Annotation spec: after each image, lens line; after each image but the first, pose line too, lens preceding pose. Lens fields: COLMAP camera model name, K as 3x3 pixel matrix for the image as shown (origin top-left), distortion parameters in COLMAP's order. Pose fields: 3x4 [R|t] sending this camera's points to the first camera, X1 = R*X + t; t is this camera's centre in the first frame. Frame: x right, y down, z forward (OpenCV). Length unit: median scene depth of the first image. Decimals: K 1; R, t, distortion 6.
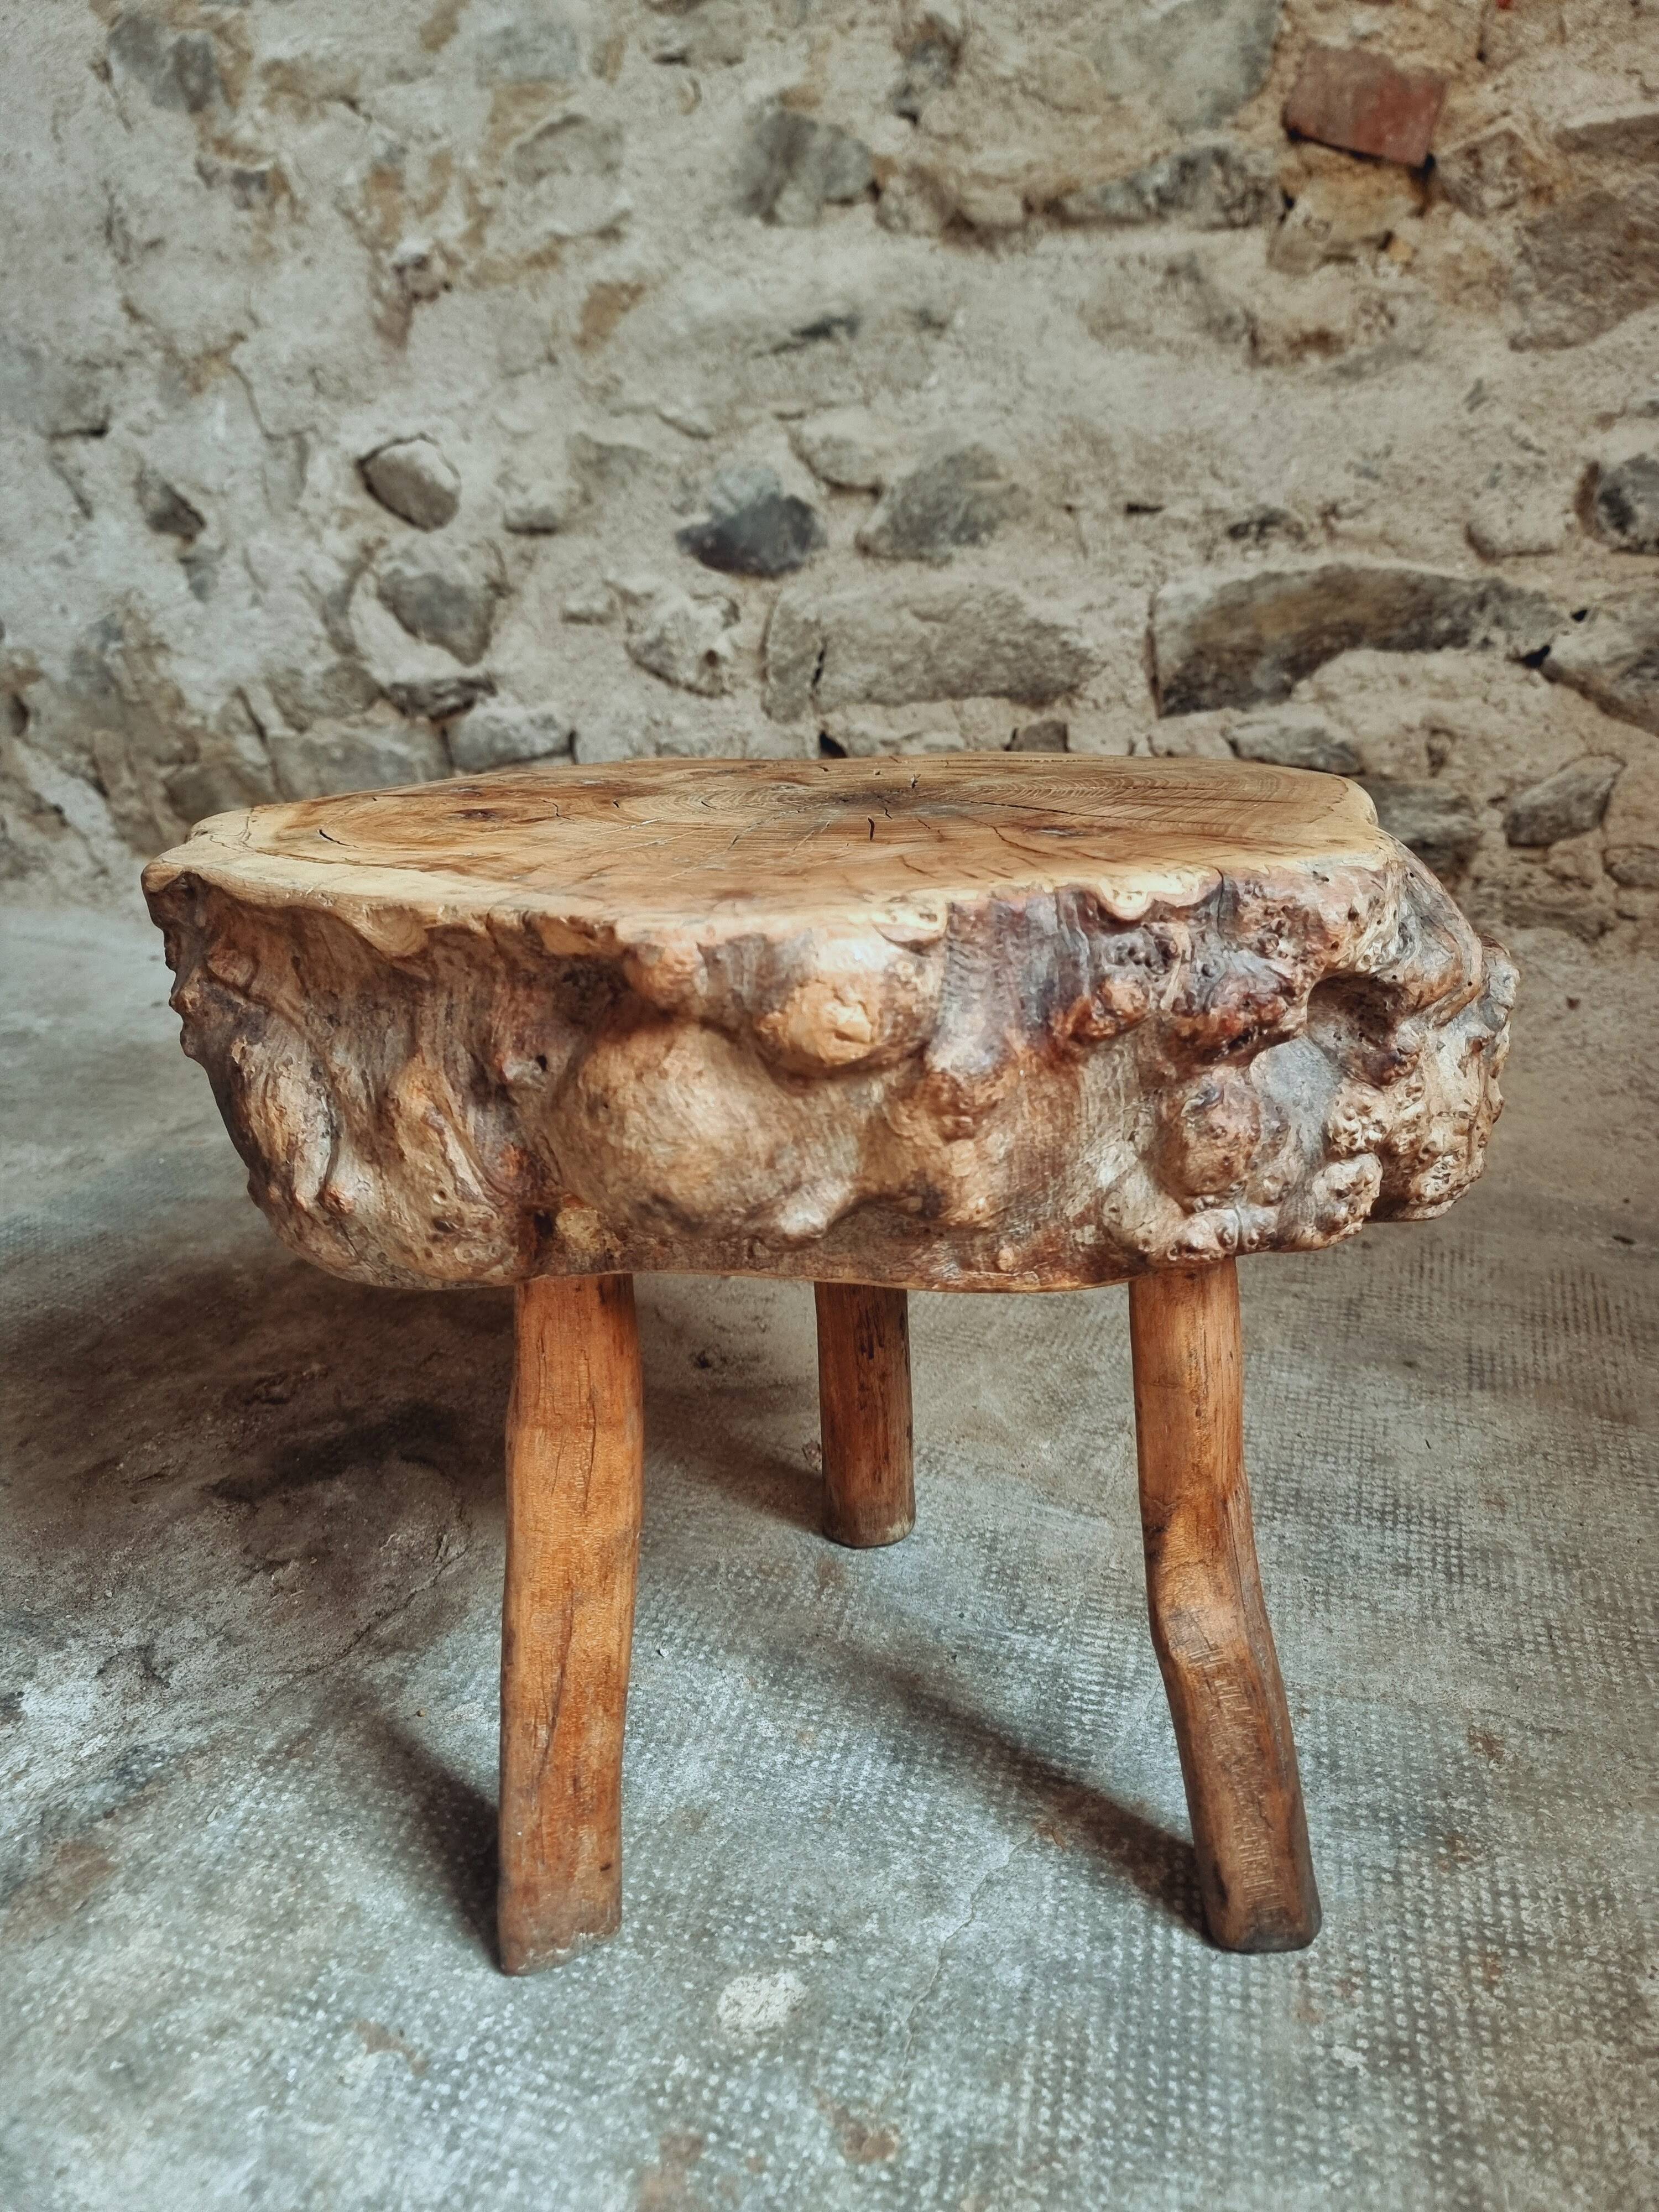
lens RADIAL K [[1592.3, 0, 835.3], [0, 1592.3, 1097.9], [0, 0, 1]] dist [0.067118, -0.071848]
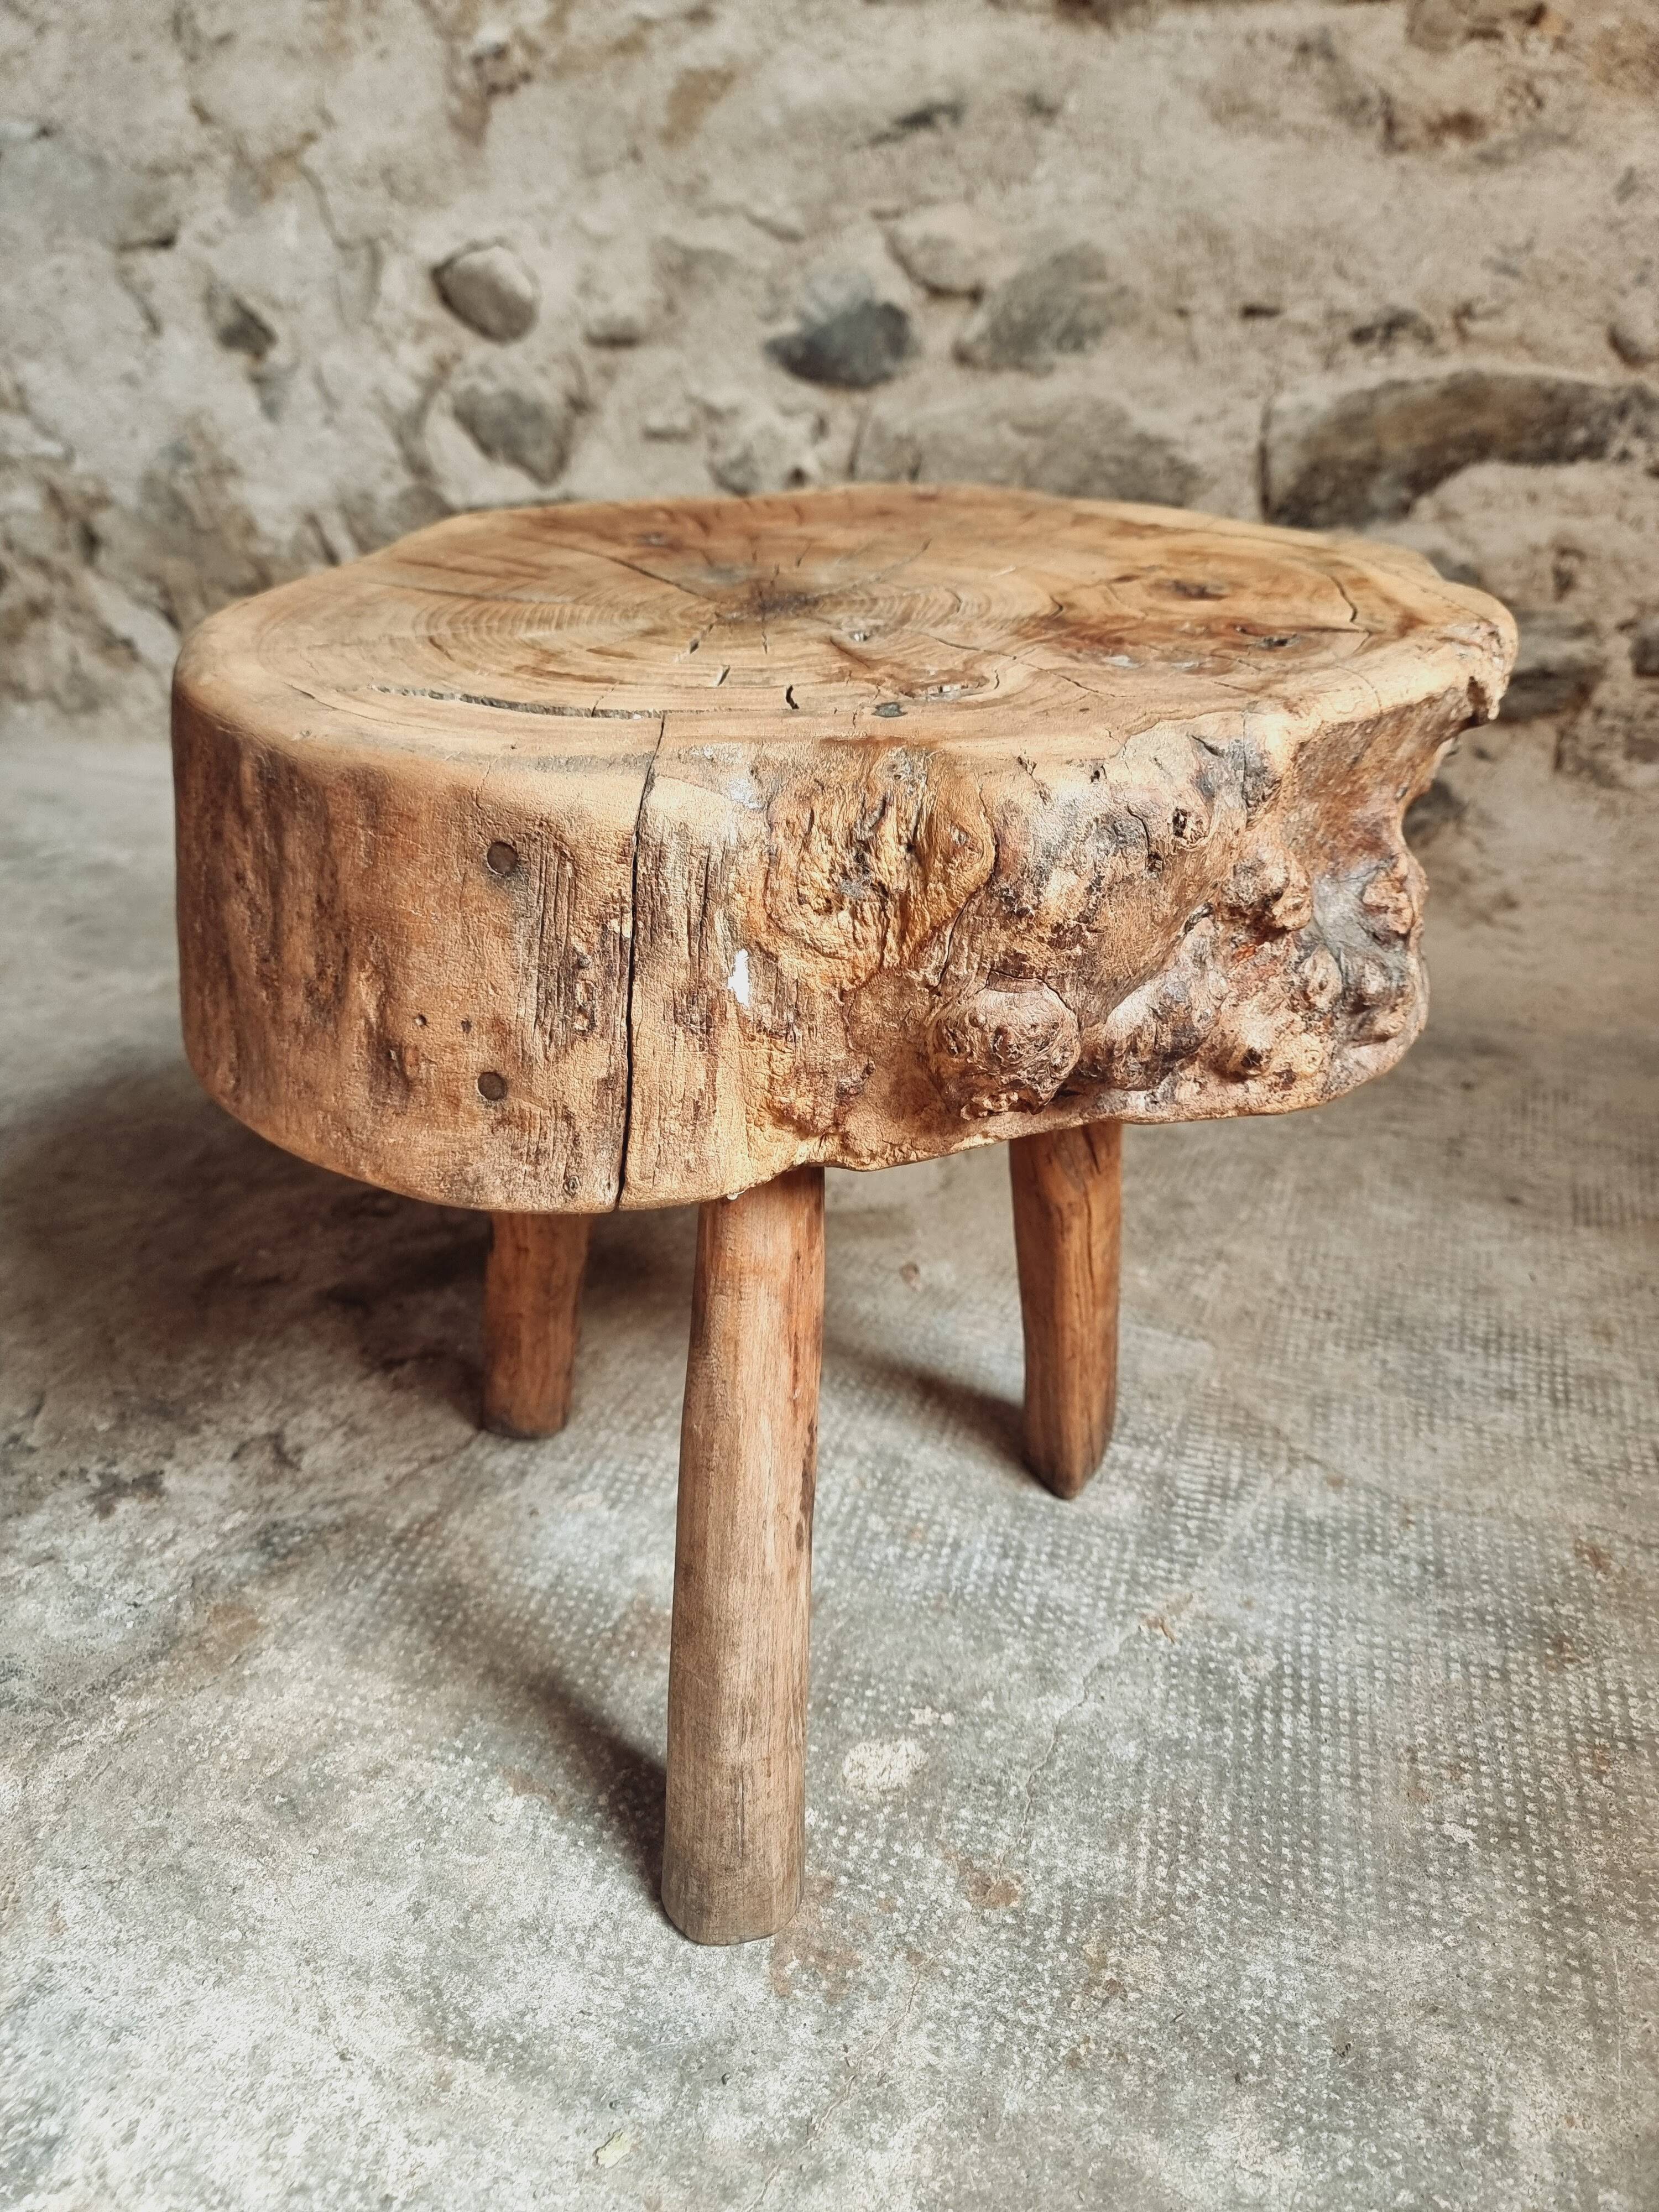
lens RADIAL K [[1617.4, 0, 803.5], [0, 1617.4, 1102.9], [0, 0, 1]] dist [0.028349, -0.019251]
pose [[0.998996, 0.017058, -0.041421, -0.059163], [-0.013569, 0.996450, 0.083085, 0.044454], [0.042691, -0.082440, 0.995681, -0.012865]]
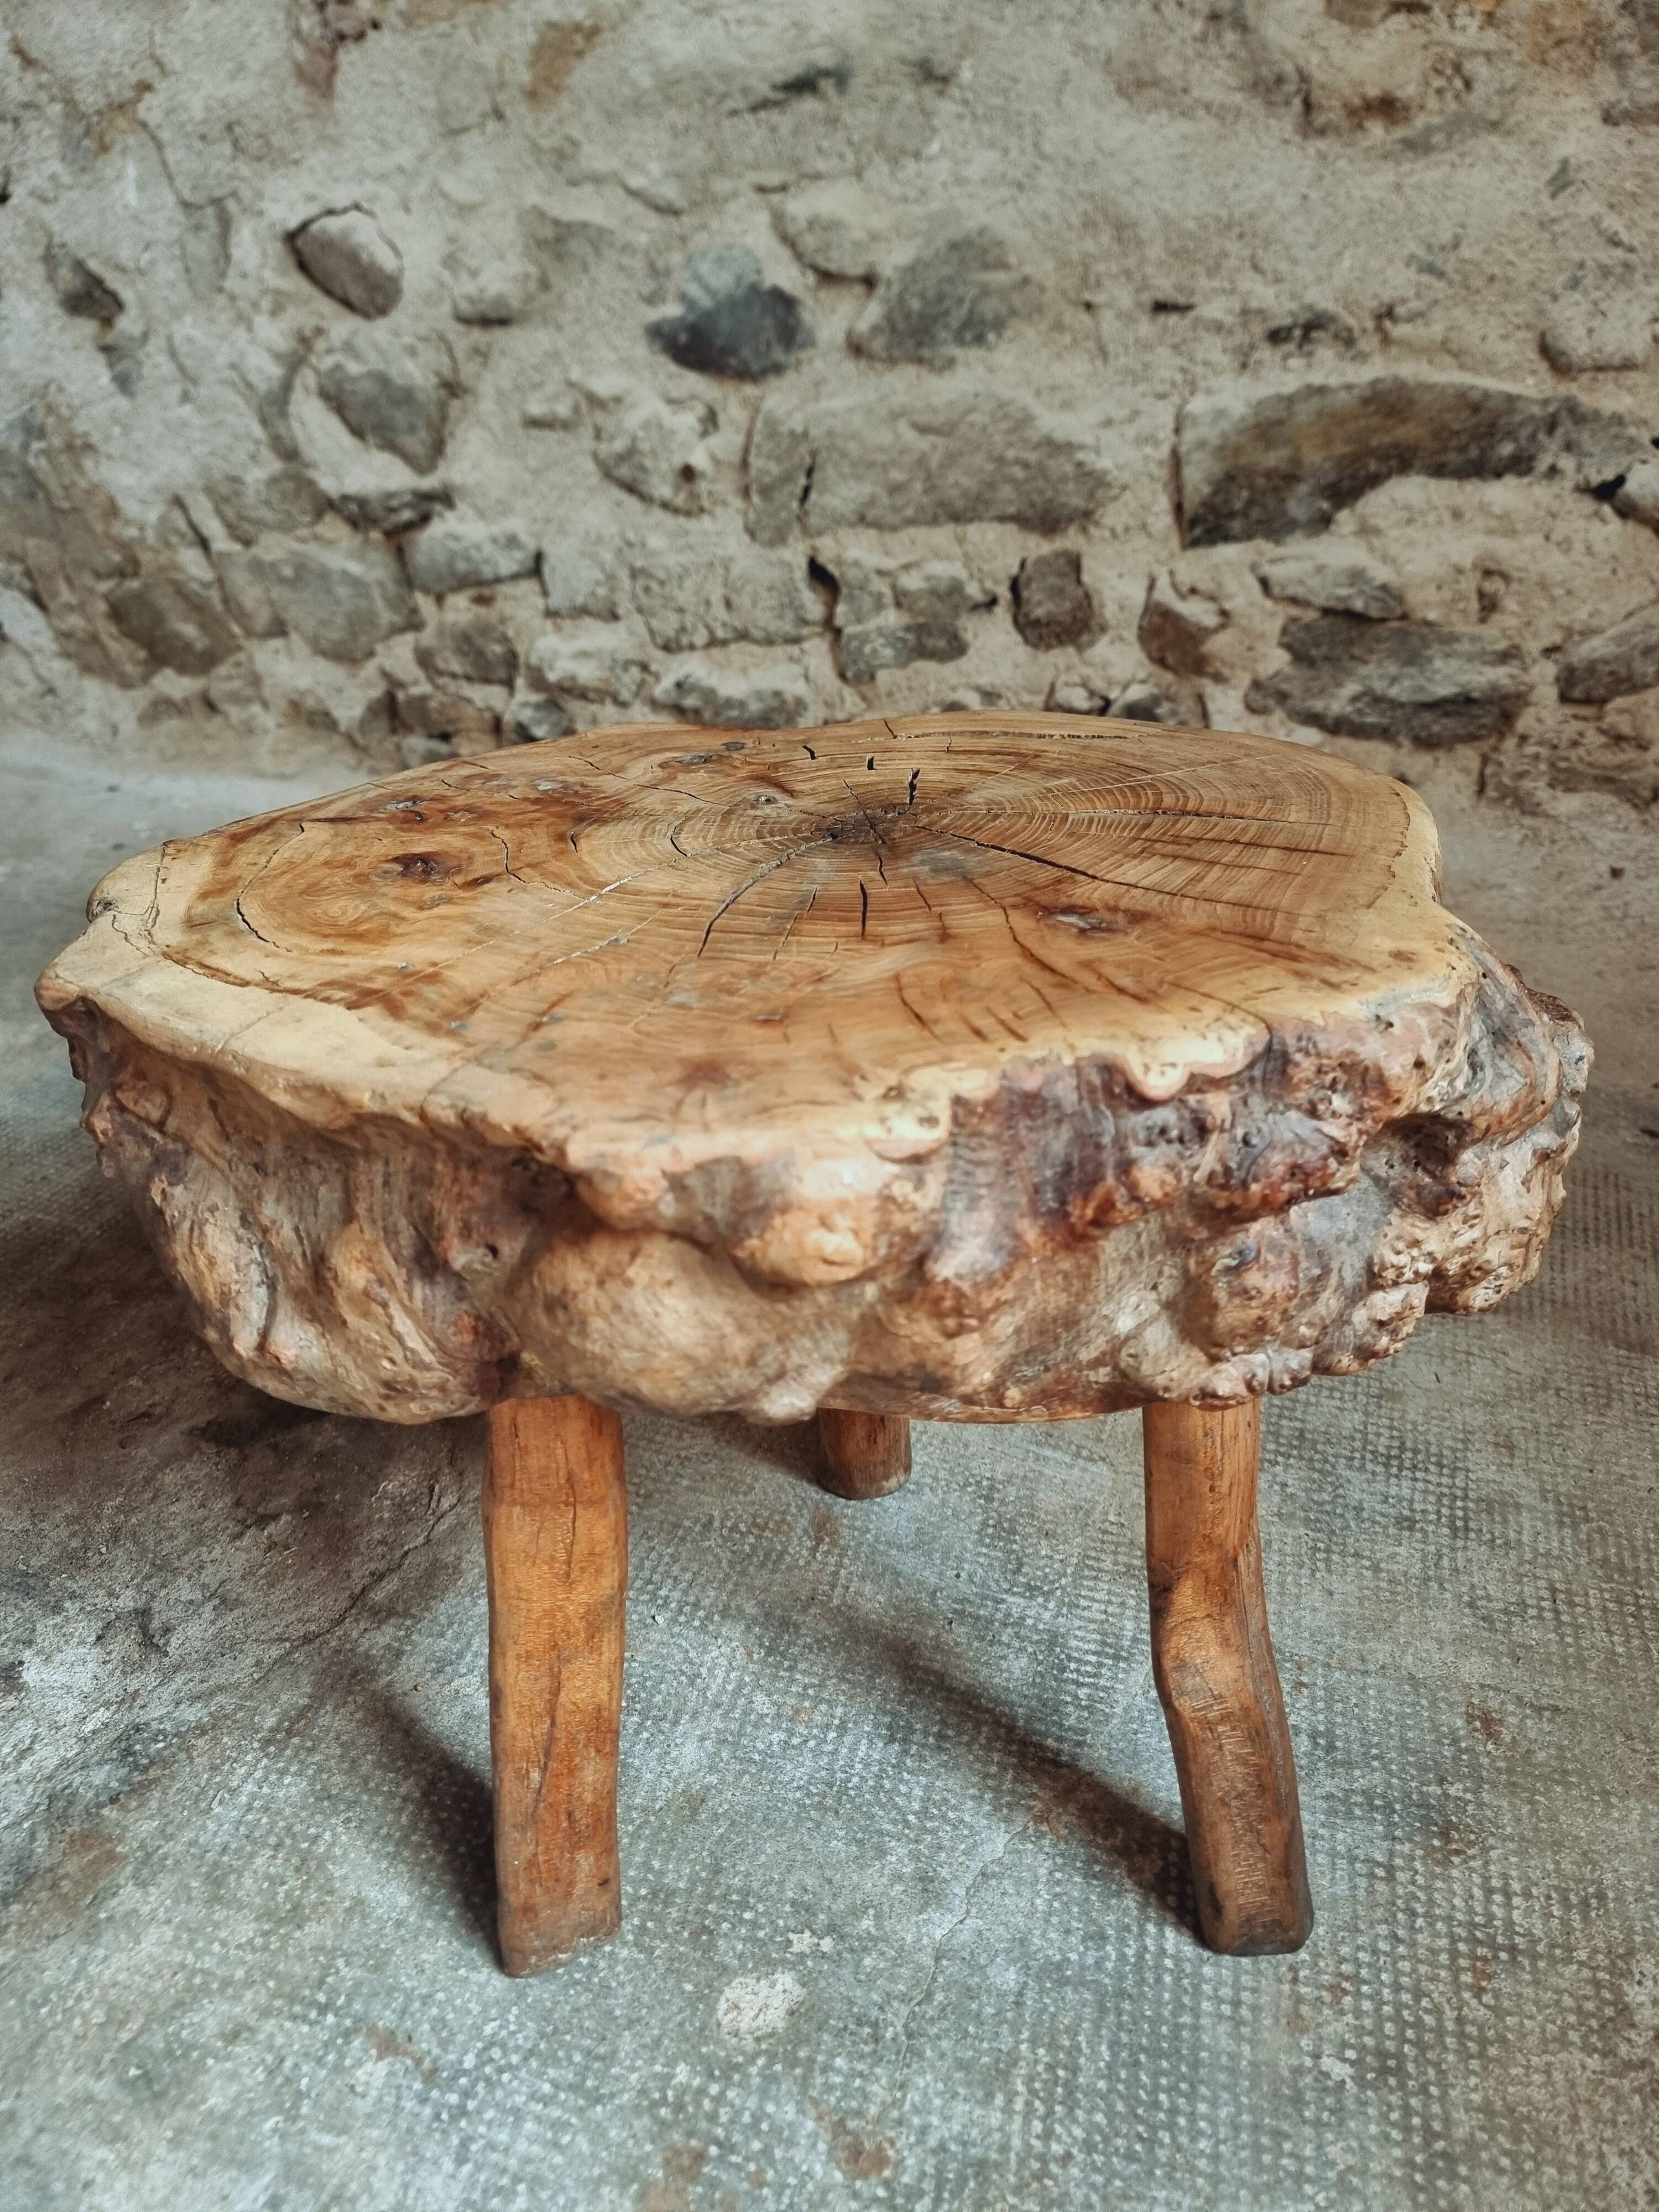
lens RADIAL K [[1591.6, 0, 812.7], [0, 1591.6, 1124.9], [0, 0, 1]] dist [0.061027, -0.064627]
pose [[0.999903, -0.006733, -0.012192, 0.003554], [0.008796, 0.984002, 0.177939, -0.161474], [0.010799, -0.178029, 0.983966, 0.092615]]
